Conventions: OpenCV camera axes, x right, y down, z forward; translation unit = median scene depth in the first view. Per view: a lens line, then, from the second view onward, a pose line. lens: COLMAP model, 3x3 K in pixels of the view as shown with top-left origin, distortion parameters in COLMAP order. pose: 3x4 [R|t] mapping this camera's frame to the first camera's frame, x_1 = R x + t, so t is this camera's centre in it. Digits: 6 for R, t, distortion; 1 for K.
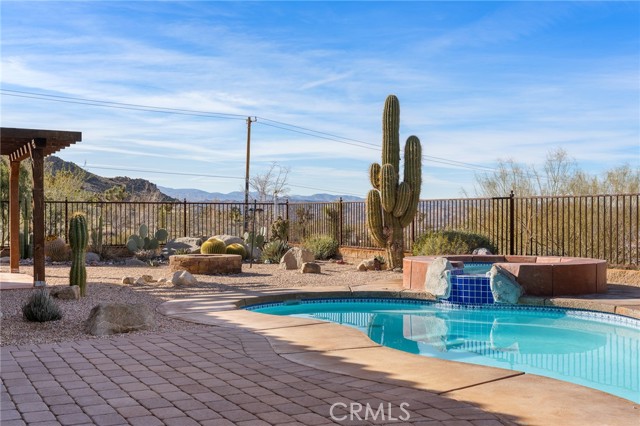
lens RADIAL K [[760.8, 0, 320.1], [0, 760.8, 212.5], [0, 0, 1]] dist [0.022776, 0.000000]
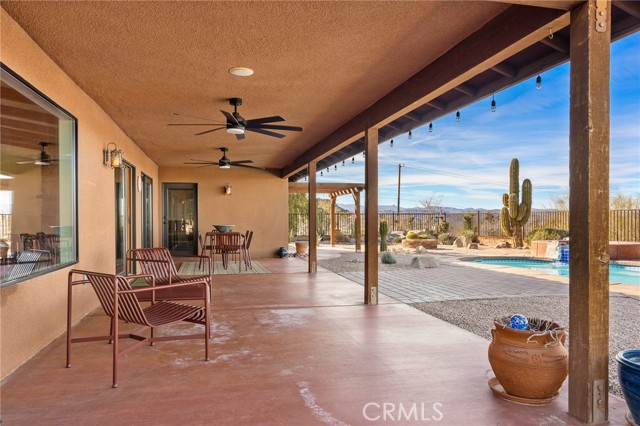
lens RADIAL K [[433.1, 0, 313.3], [0, 433.1, 230.4], [0, 0, 1]] dist [-0.000737, -0.000538]
pose [[0.963049, 0.001683, -0.269323, -0.105543], [0.006208, 0.999576, 0.028443, -0.004790], [0.269256, -0.029064, 0.962630, -0.213352]]
